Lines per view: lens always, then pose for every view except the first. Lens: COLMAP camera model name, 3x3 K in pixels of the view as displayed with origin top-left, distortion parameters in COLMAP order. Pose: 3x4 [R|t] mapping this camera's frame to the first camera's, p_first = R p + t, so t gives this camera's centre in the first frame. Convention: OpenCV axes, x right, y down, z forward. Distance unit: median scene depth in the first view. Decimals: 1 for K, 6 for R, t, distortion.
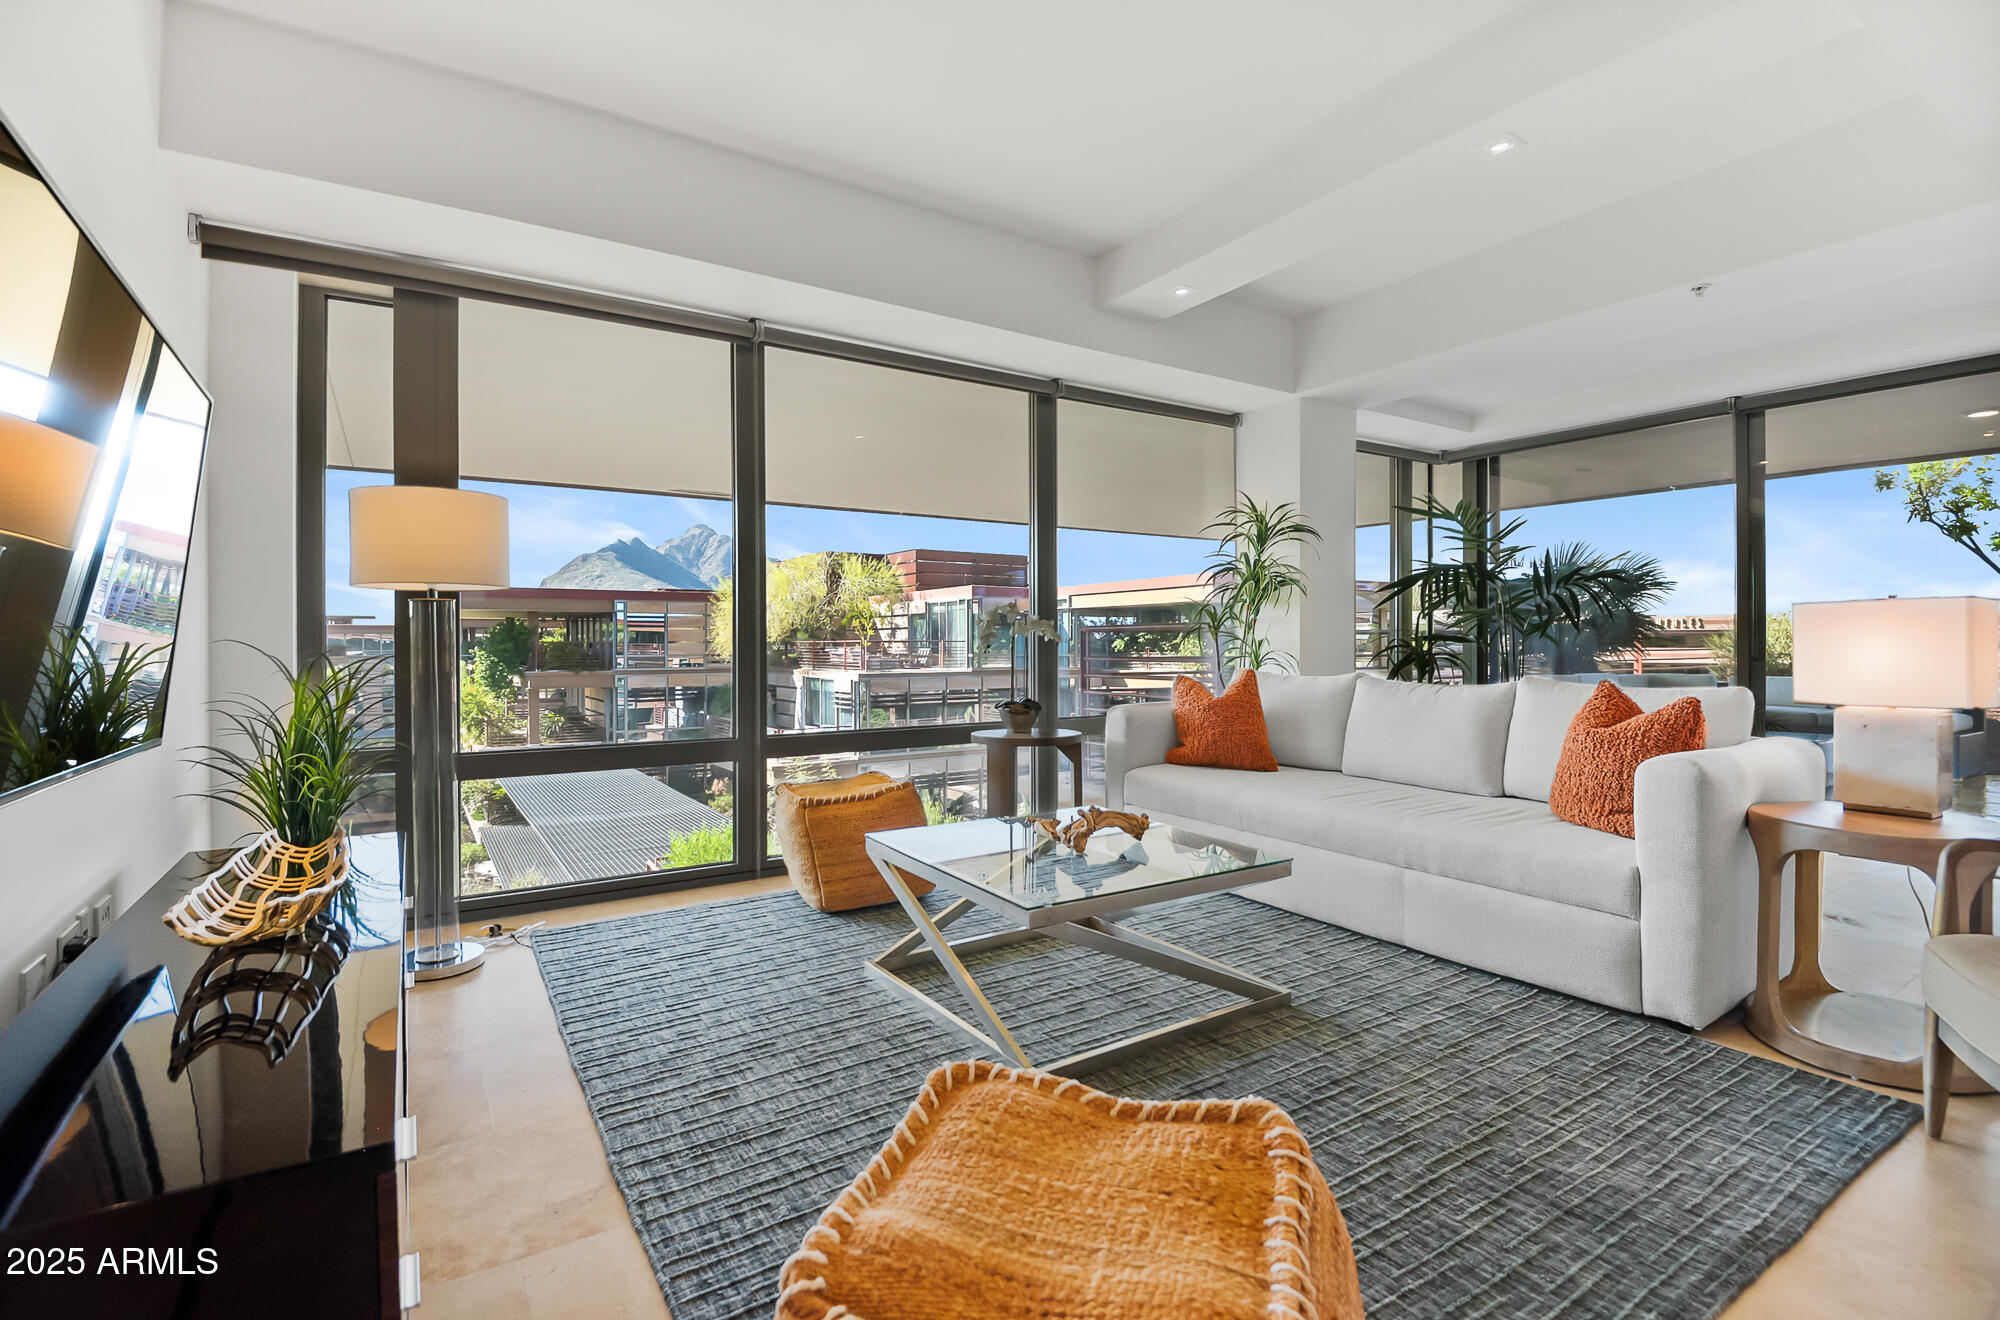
lens RADIAL K [[928.0, 0, 1003.7], [0, 928.0, 648.4], [0, 0, 1]] dist [-0.000329, -0.013663]
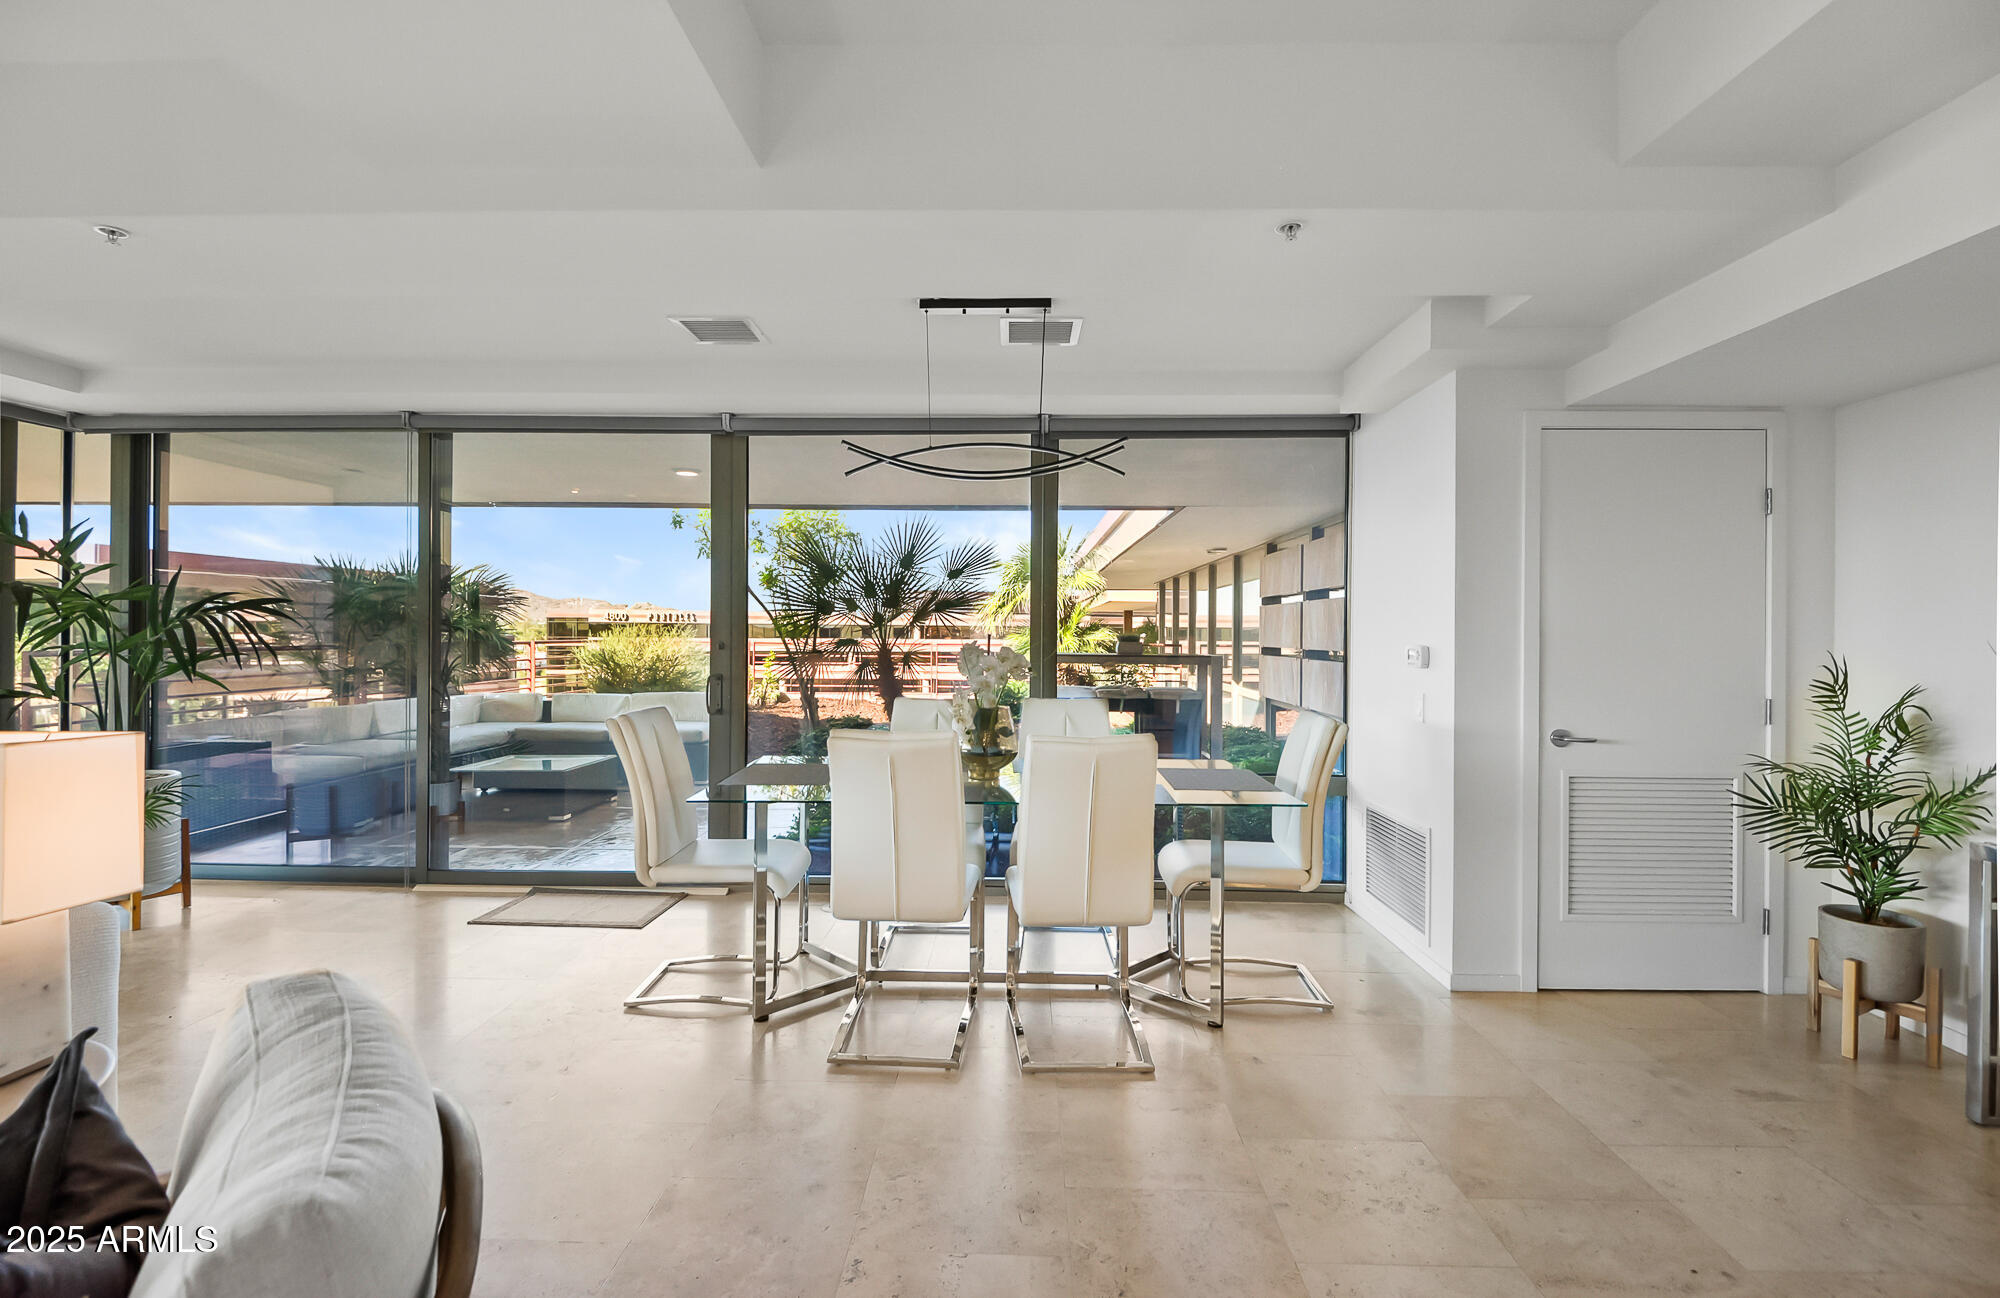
lens RADIAL K [[888.2, 0, 1001.3], [0, 888.2, 630.1], [0, 0, 1]] dist [0.037502, -0.026063]
pose [[0.577855, 0.008333, 0.816097, 0.333592], [-0.004710, 0.999965, -0.006876, -0.047438], [-0.816126, 0.000129, 0.577874, 0.028842]]
